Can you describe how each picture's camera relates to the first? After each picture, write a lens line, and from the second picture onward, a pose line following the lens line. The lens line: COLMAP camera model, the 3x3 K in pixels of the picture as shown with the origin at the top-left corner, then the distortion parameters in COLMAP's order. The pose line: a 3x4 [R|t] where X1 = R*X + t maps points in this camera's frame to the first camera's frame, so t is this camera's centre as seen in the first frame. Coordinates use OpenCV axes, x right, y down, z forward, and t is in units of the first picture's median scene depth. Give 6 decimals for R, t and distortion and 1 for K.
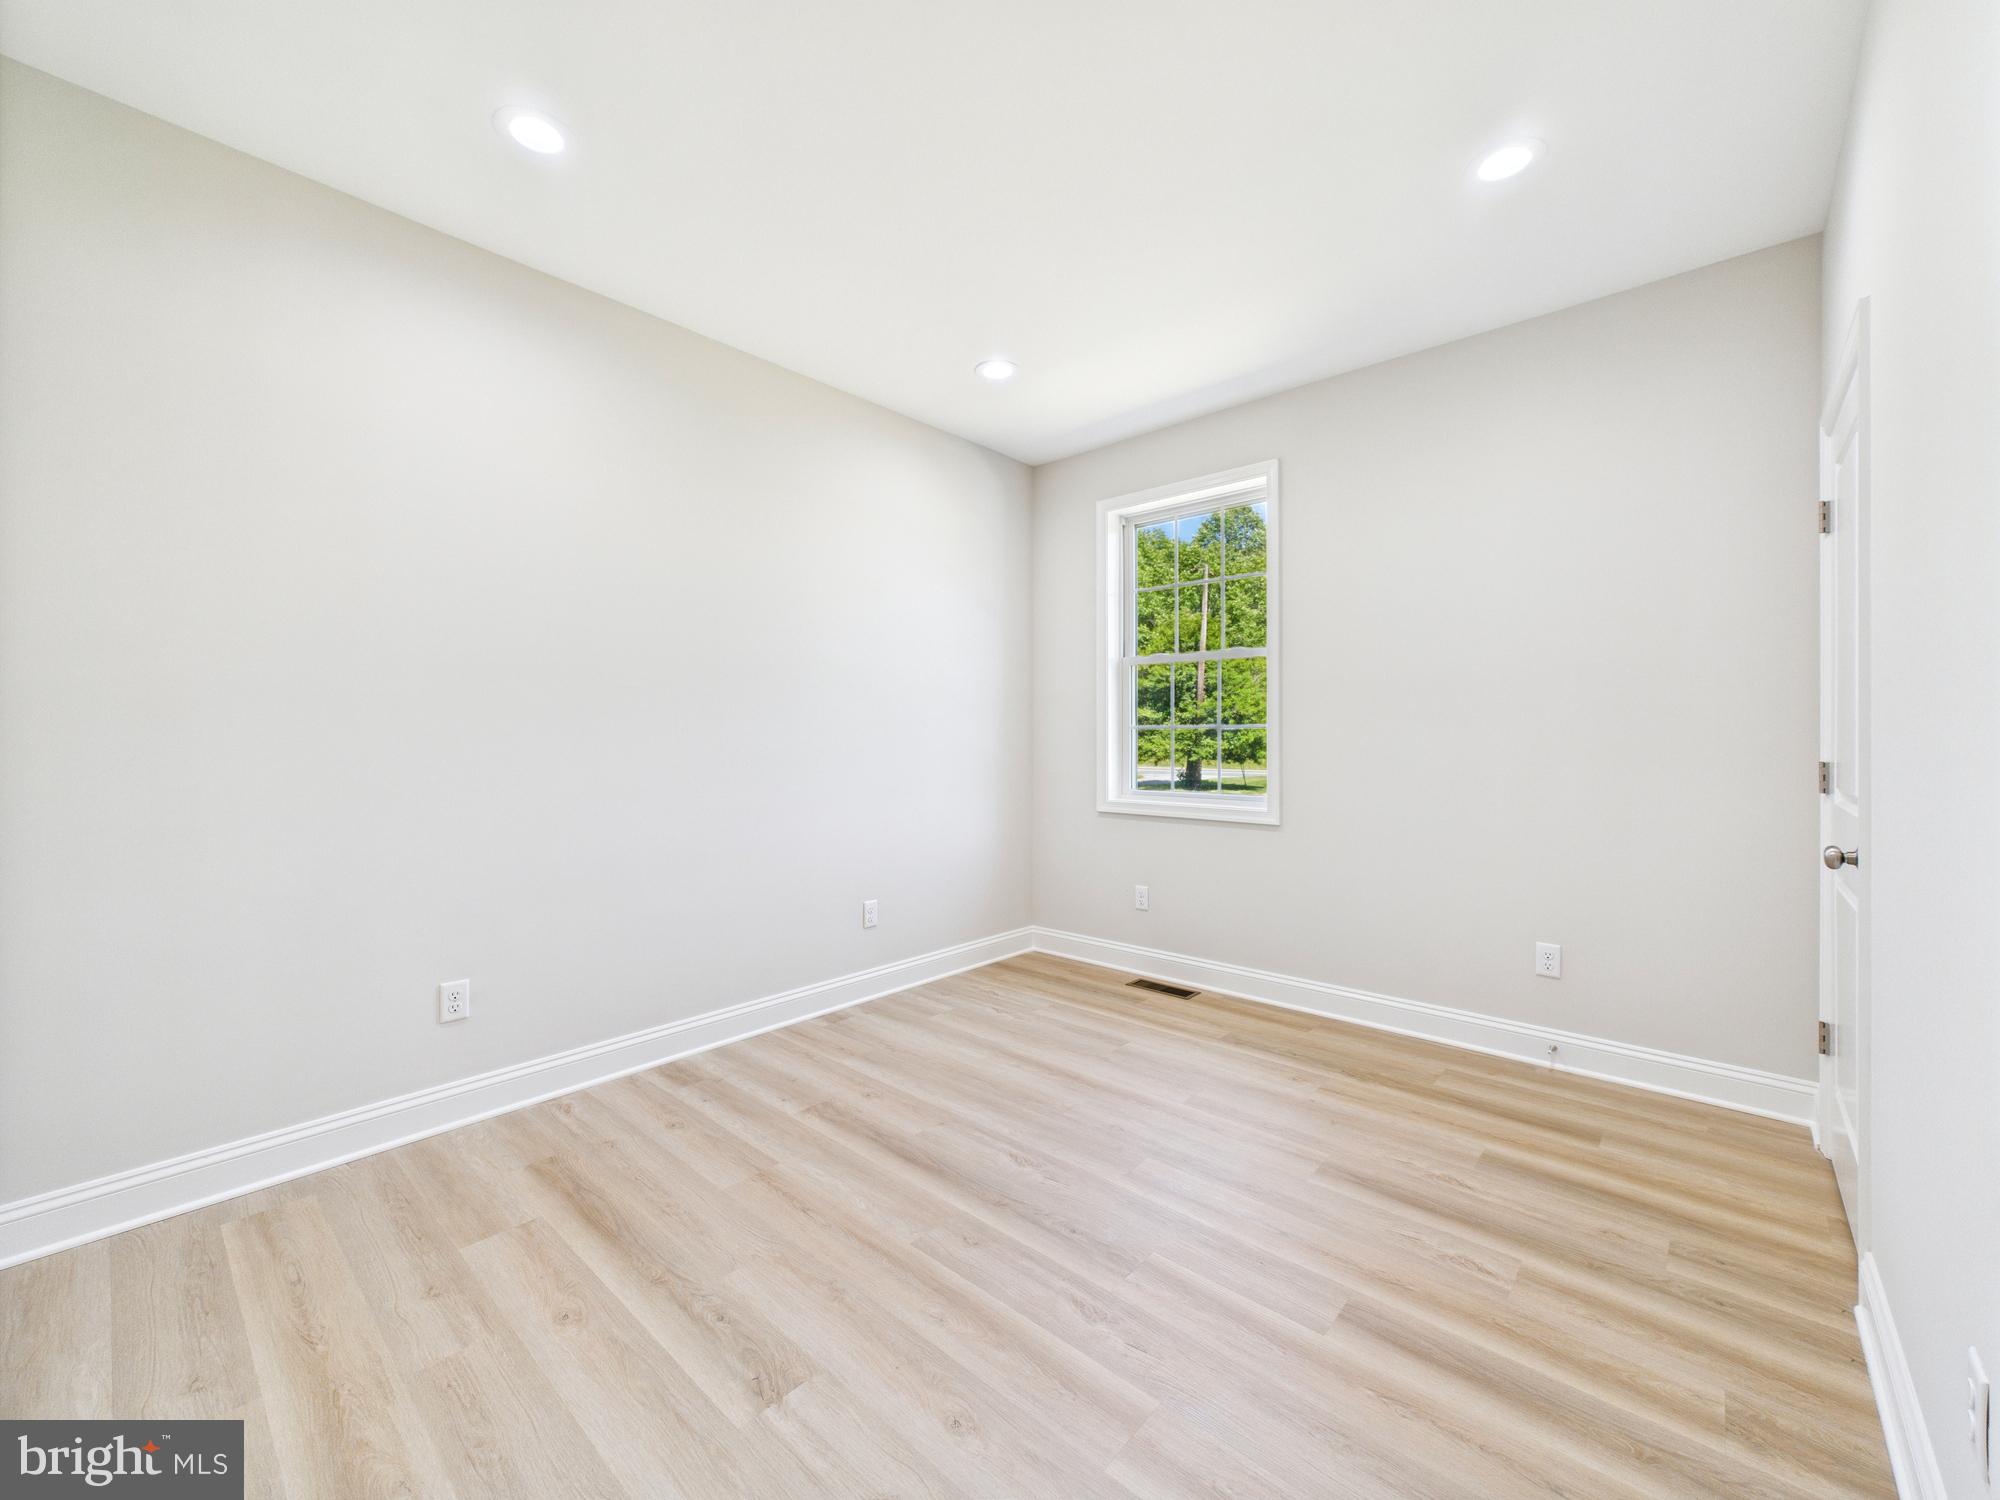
lens RADIAL K [[804.4, 0, 1000.2], [0, 804.4, 744.7], [0, 0, 1]] dist [0.002167, -0.000103]
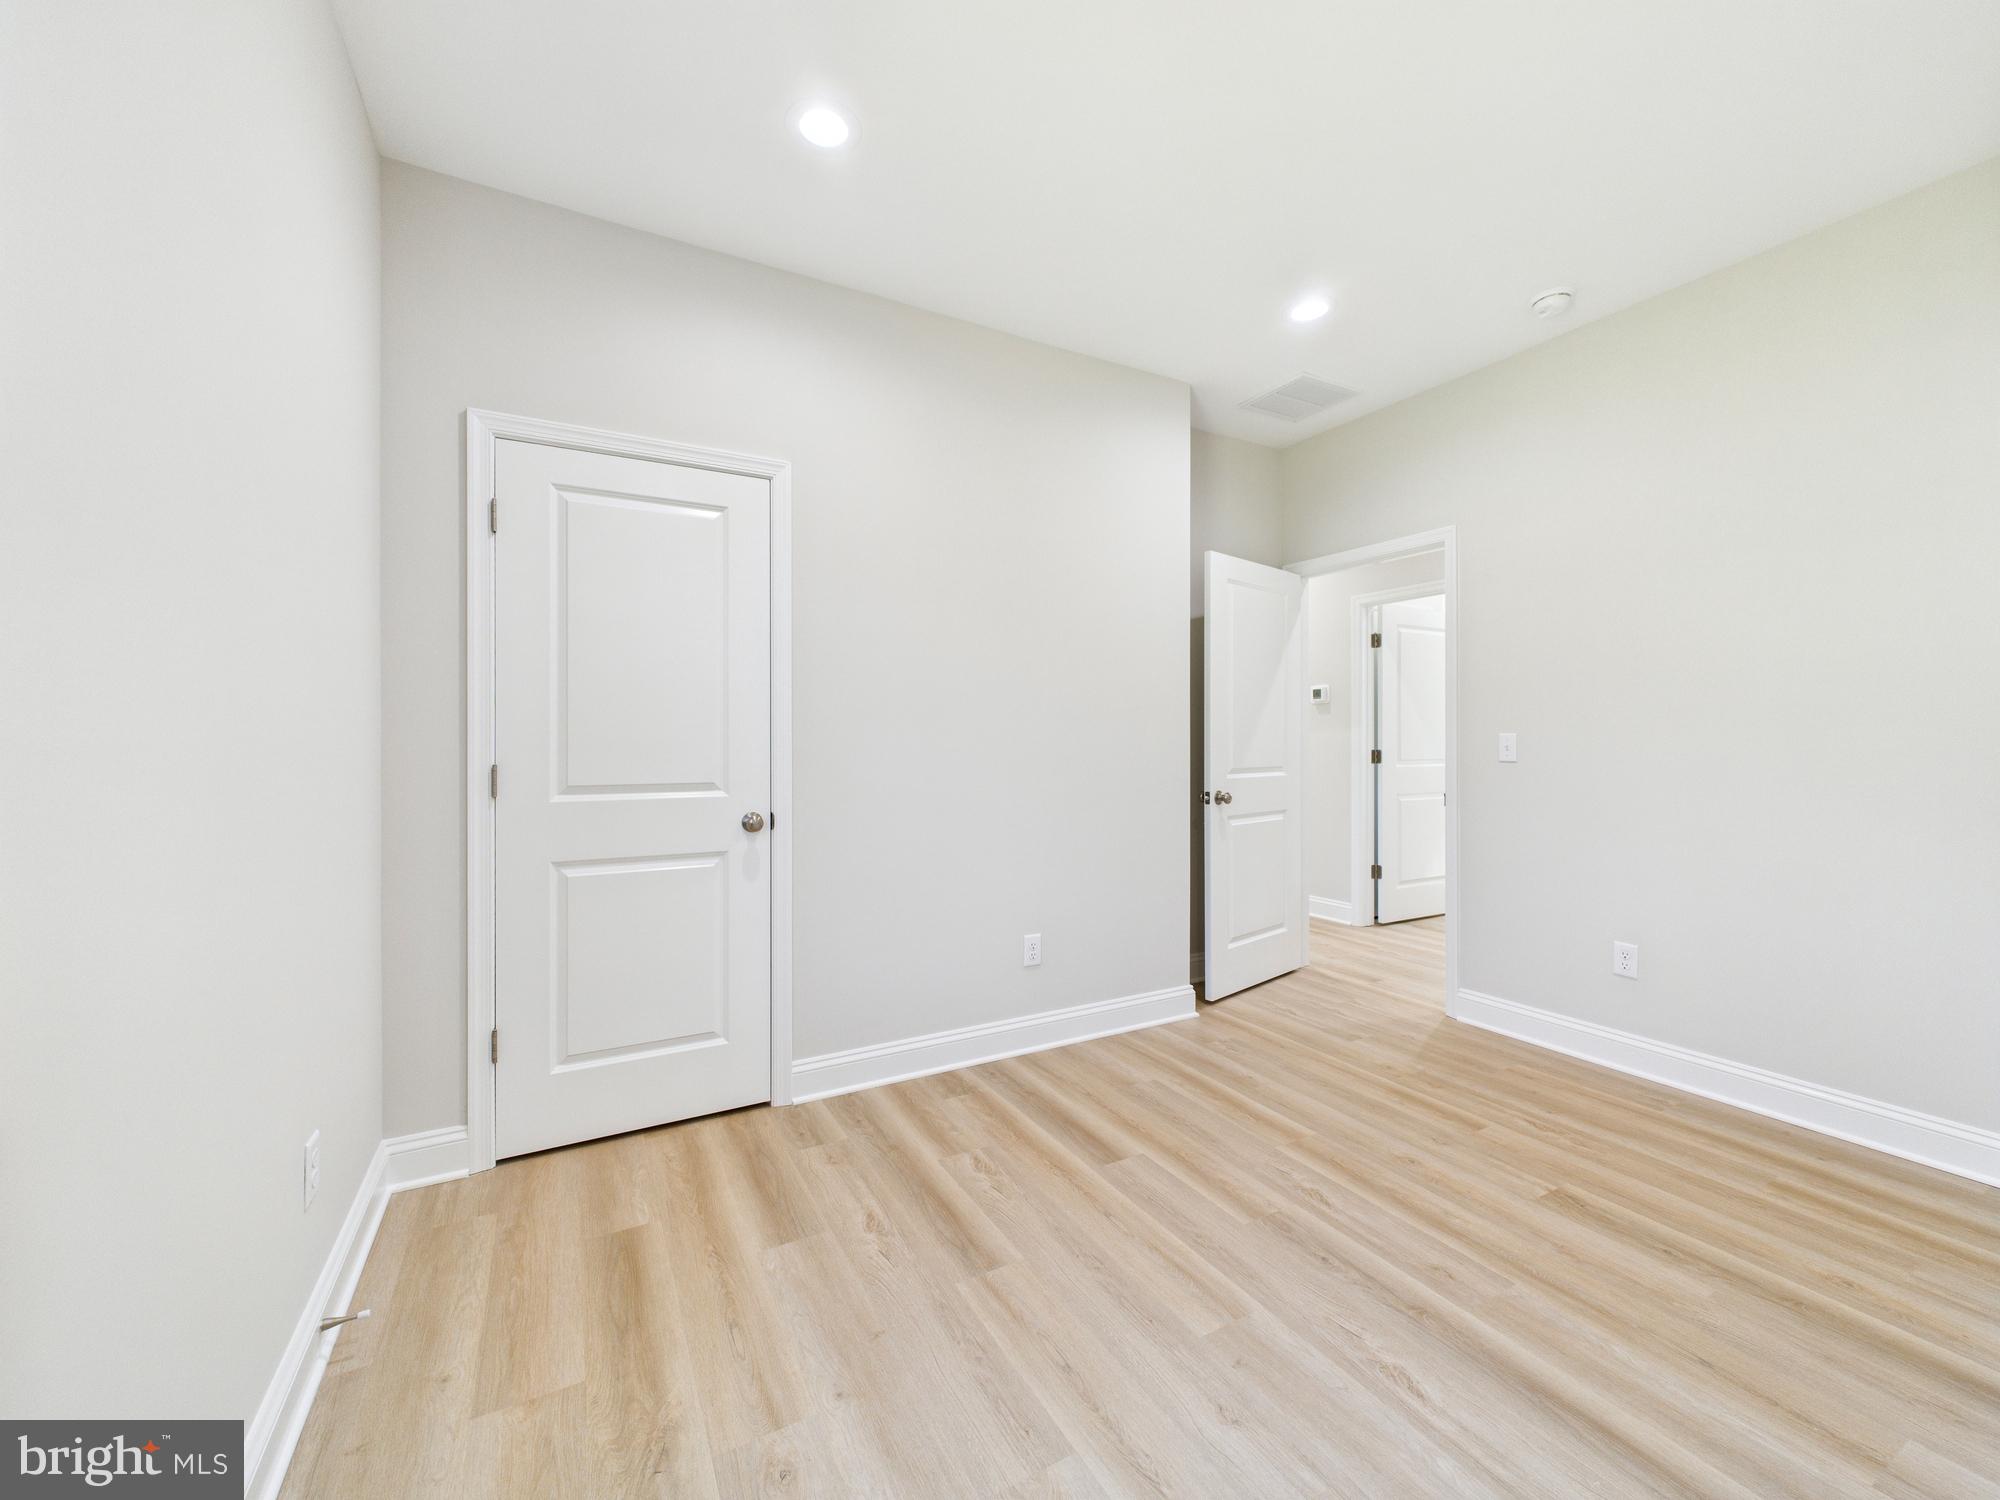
lens RADIAL K [[803.5, 0, 999.0], [0, 803.5, 748.1], [0, 0, 1]] dist [0.002571, 0.000093]
pose [[-0.943060, -0.000303, 0.332623, 0.113373], [0.005636, 0.999841, 0.016892, -0.012882], [-0.332575, 0.017805, -0.942909, 1.661344]]
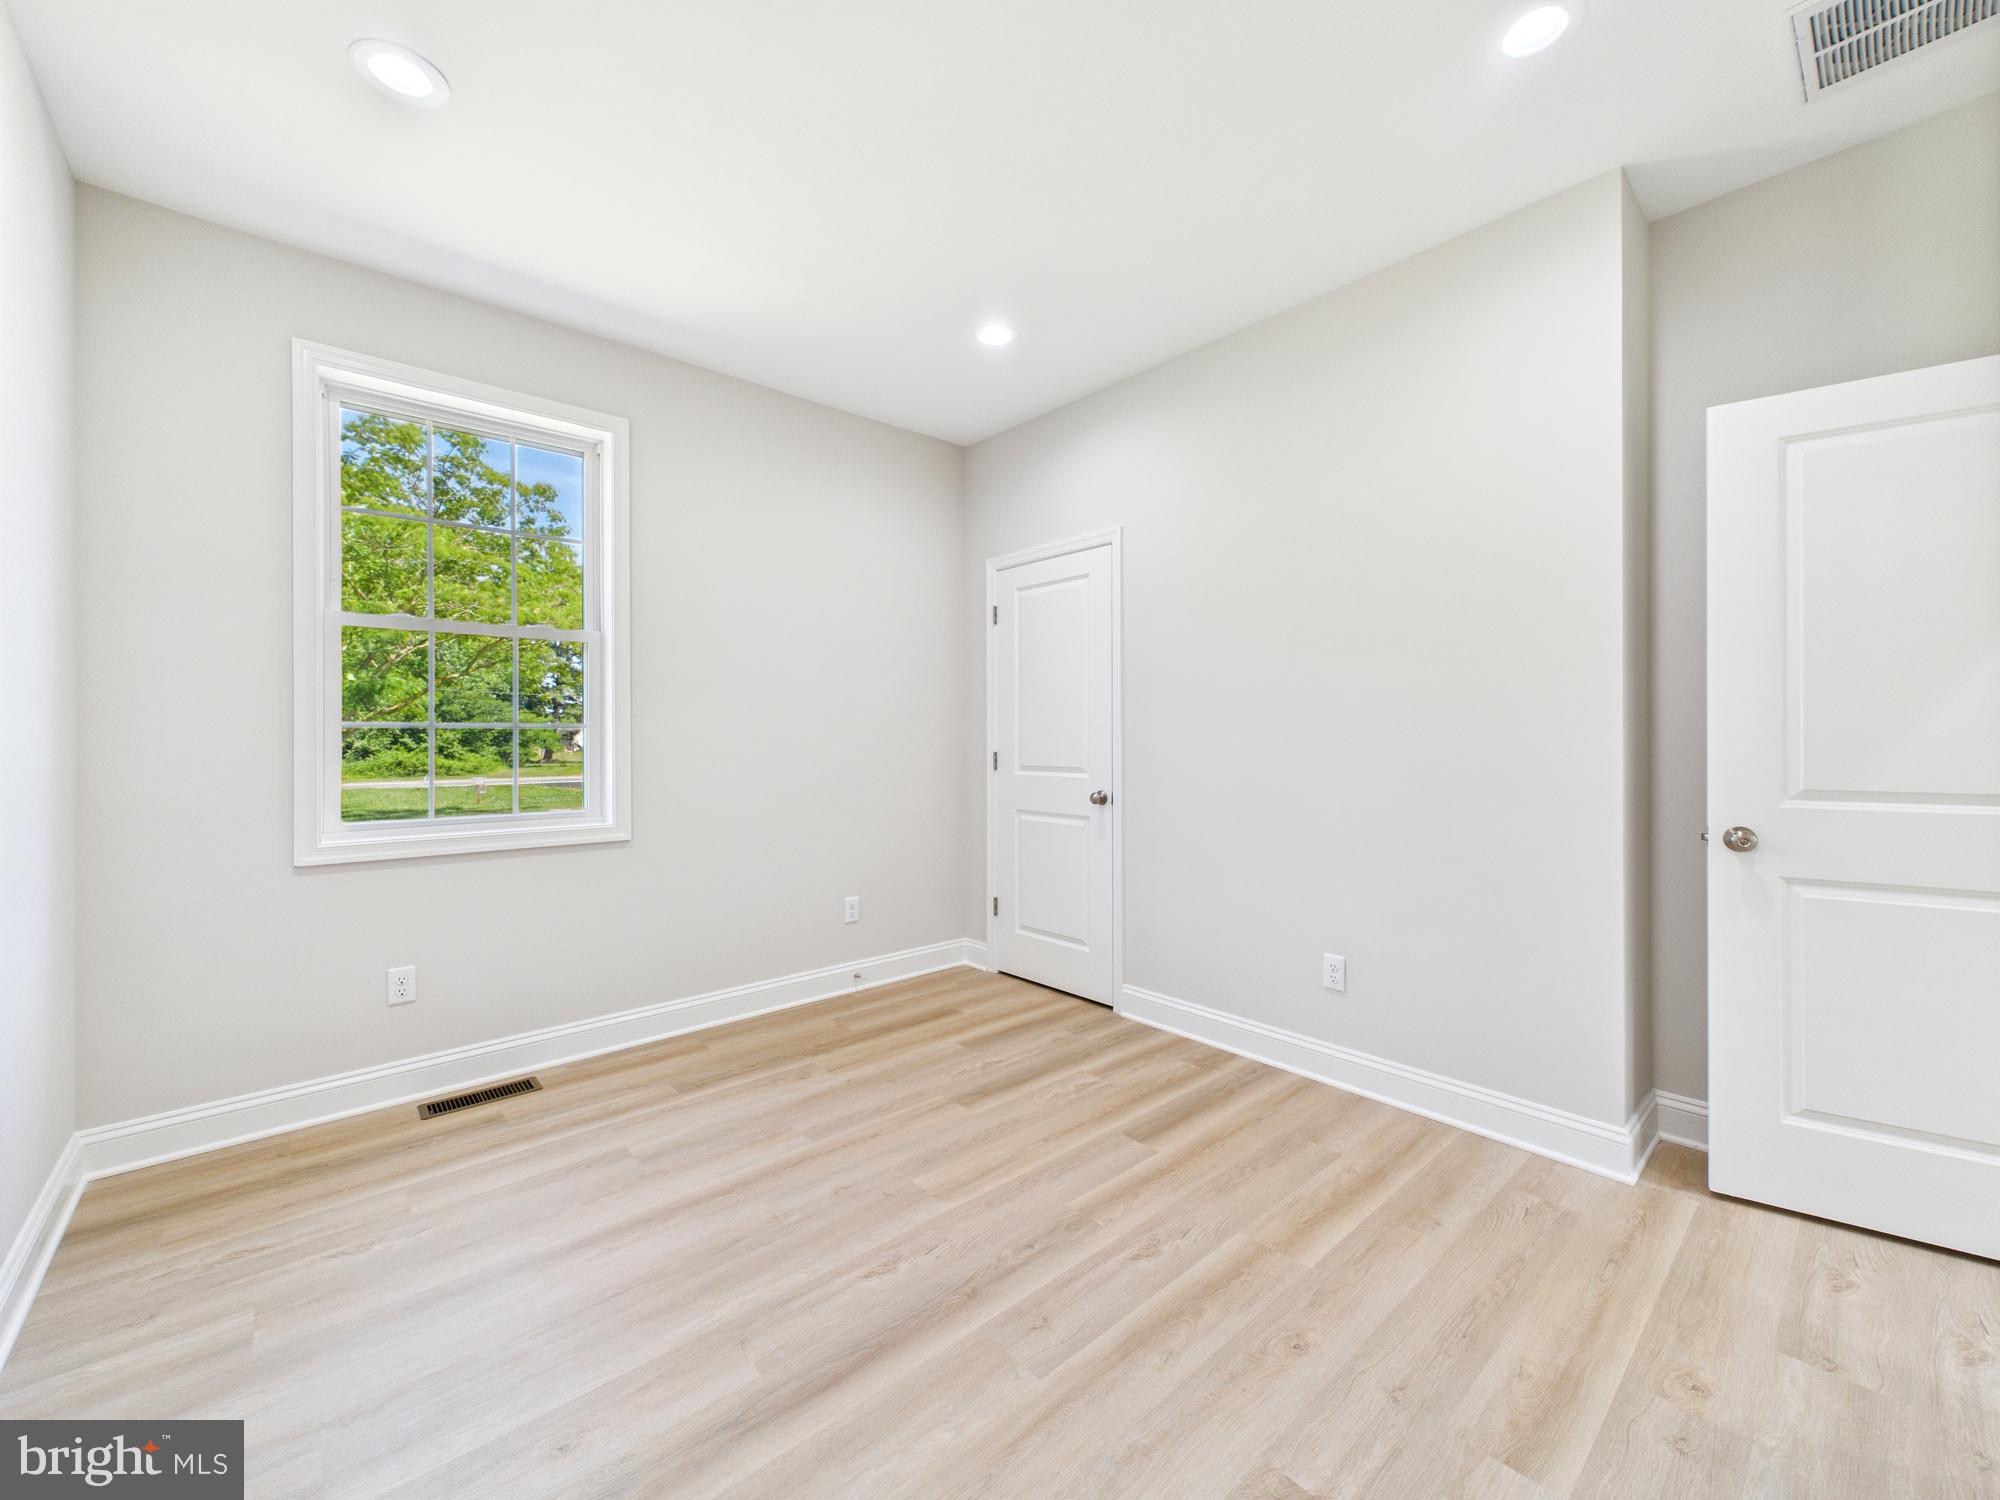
lens RADIAL K [[804.4, 0, 1000.2], [0, 804.4, 744.7], [0, 0, 1]] dist [0.002167, -0.000103]
pose [[0.112421, -0.008619, 0.993623, -0.722475], [0.012023, 0.999901, 0.007313, -0.007345], [-0.993588, 0.011125, 0.112514, 0.760601]]
